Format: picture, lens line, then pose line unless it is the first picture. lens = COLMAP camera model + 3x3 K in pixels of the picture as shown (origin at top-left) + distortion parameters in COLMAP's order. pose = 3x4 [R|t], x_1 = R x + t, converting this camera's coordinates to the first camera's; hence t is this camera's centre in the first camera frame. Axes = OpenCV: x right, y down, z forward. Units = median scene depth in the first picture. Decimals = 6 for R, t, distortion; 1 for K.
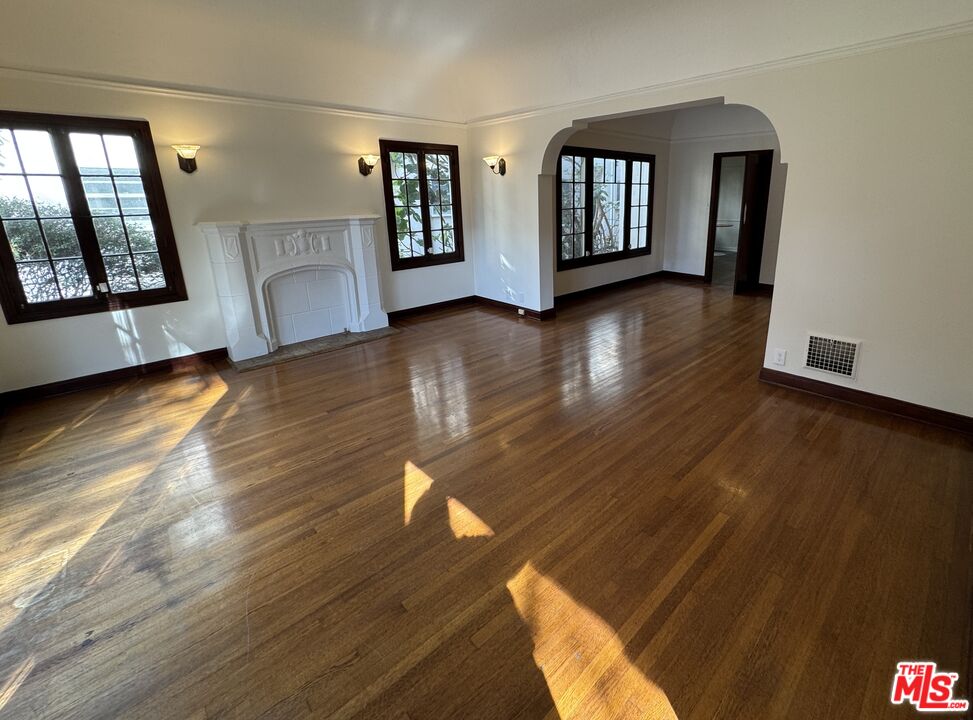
lens RADIAL K [[438.8, 0, 551.9], [0, 438.8, 307.9], [0, 0, 1]] dist [-0.000958, 0.000434]
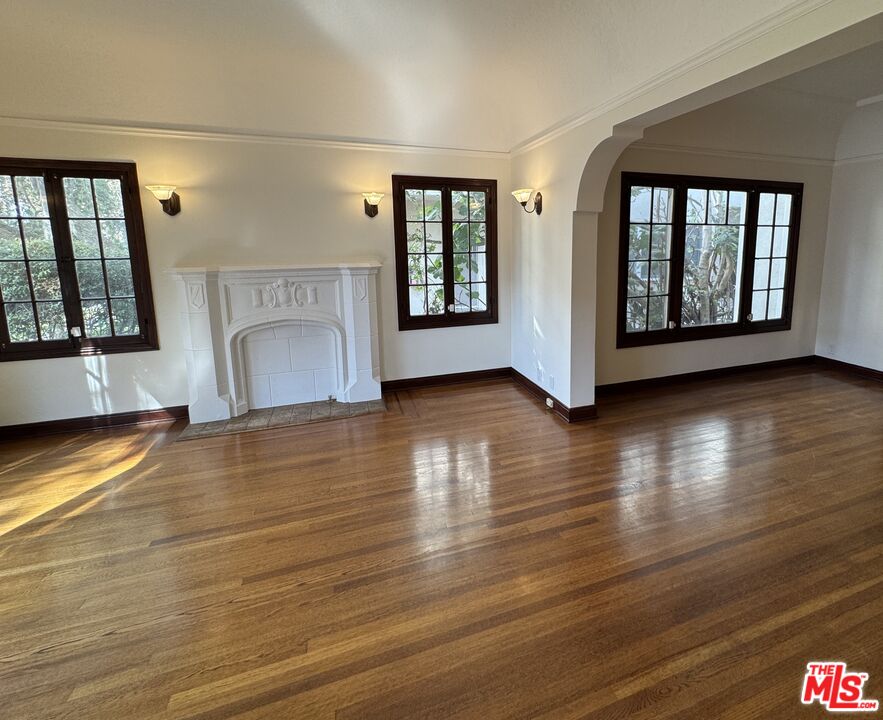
lens RADIAL K [[439.1, 0, 512.4], [0, 439.1, 306.0], [0, 0, 1]] dist [-0.004251, -0.000625]
pose [[0.910982, 0.064659, -0.407346, 0.181759], [-0.107581, 0.990697, -0.083337, -0.094765], [0.398169, 0.119741, 0.909464, 0.375390]]
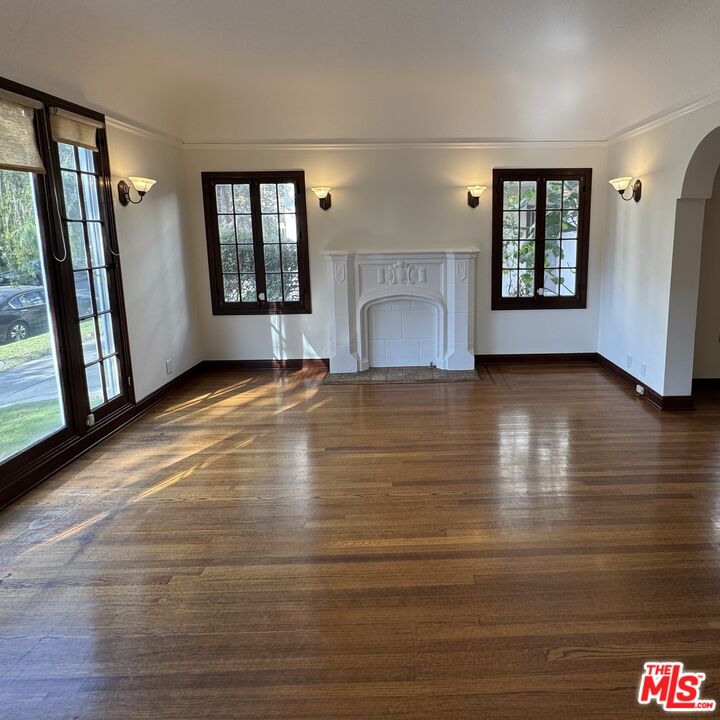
lens RADIAL K [[456.4, 0, 423.4], [0, 456.4, 294.2], [0, 0, 1]] dist [0.000120, 0.000729]
pose [[0.717603, 0.102981, -0.688797, 0.202588], [-0.172041, 0.984569, -0.032035, -0.069716], [0.674869, 0.141489, 0.724246, 0.249287]]
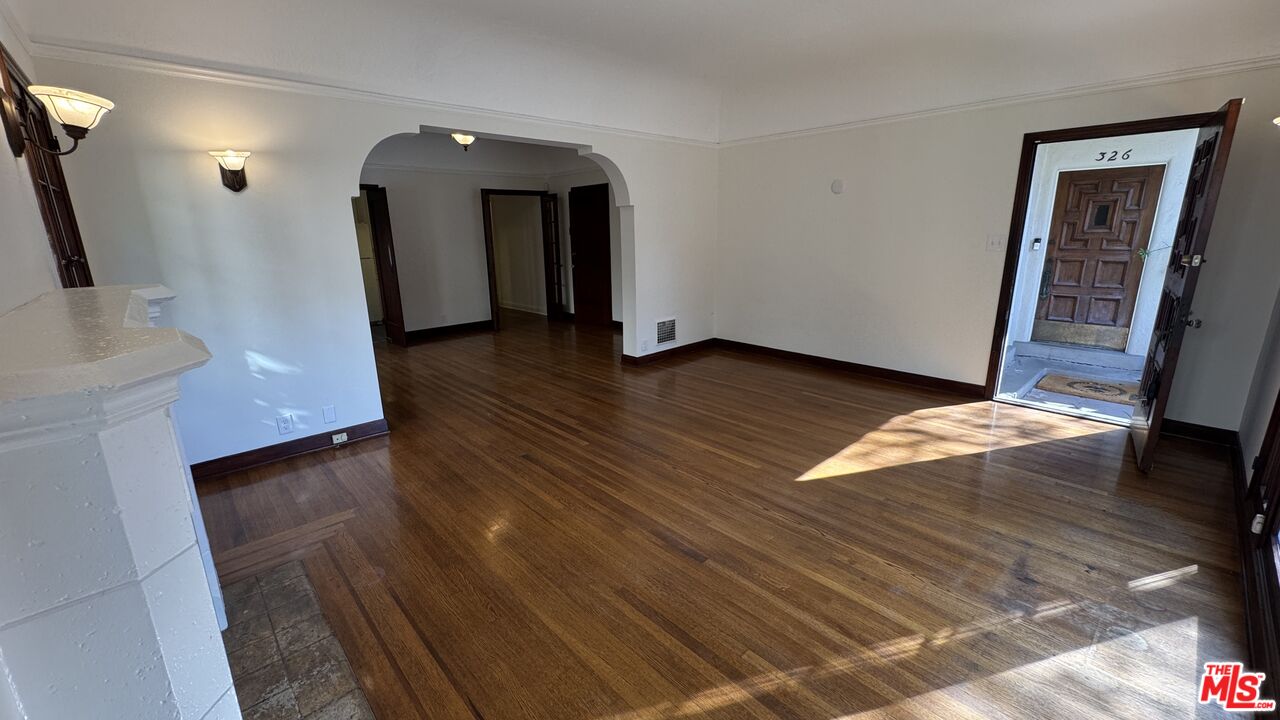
lens RADIAL K [[508.8, 0, 640.0], [0, 508.8, 360.0], [0, 0, 1]] dist [-0.003532, -0.000355]
pose [[0.045480, -0.238089, 0.970178, -0.783855], [0.269546, 0.938086, 0.217577, -0.146891], [-0.961913, 0.251612, 0.106840, 0.637434]]
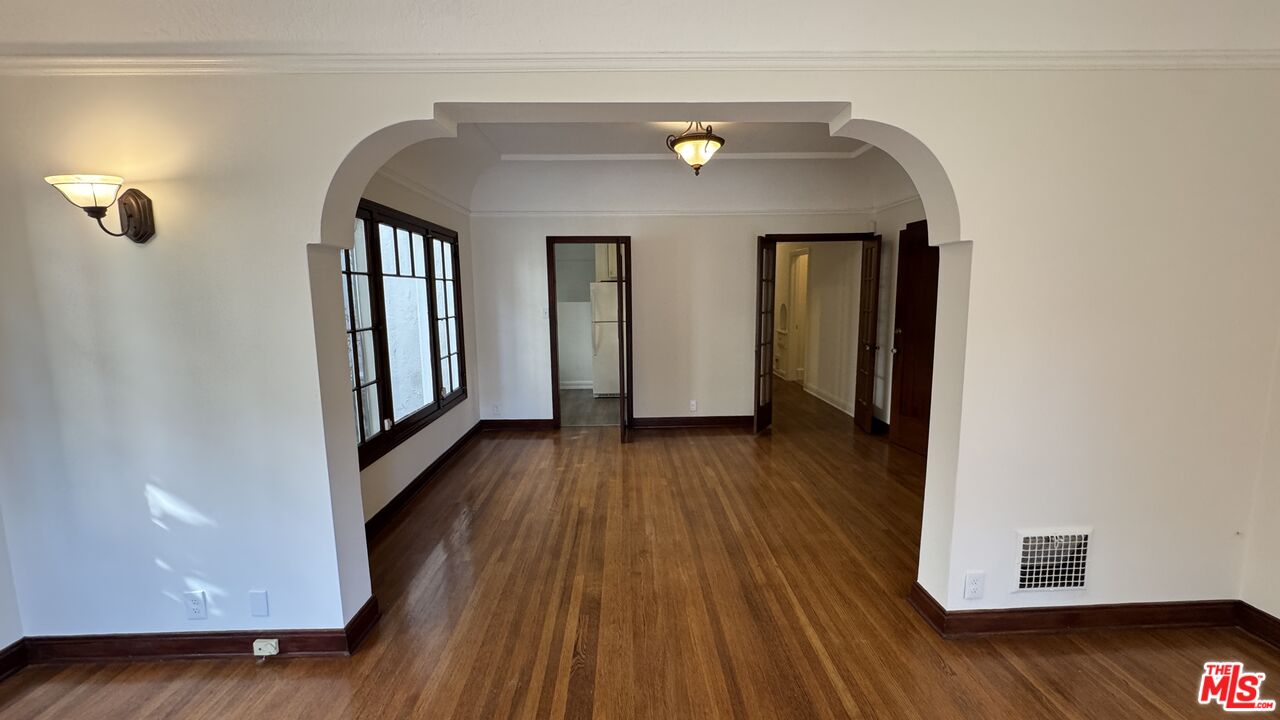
lens RADIAL K [[508.8, 0, 640.0], [0, 508.8, 360.0], [0, 0, 1]] dist [-0.003532, -0.000355]
pose [[0.698117, -0.095863, 0.709537, -0.146509], [0.186050, 0.981242, -0.050483, -0.156911], [-0.691388, 0.167253, 0.702858, 0.593451]]
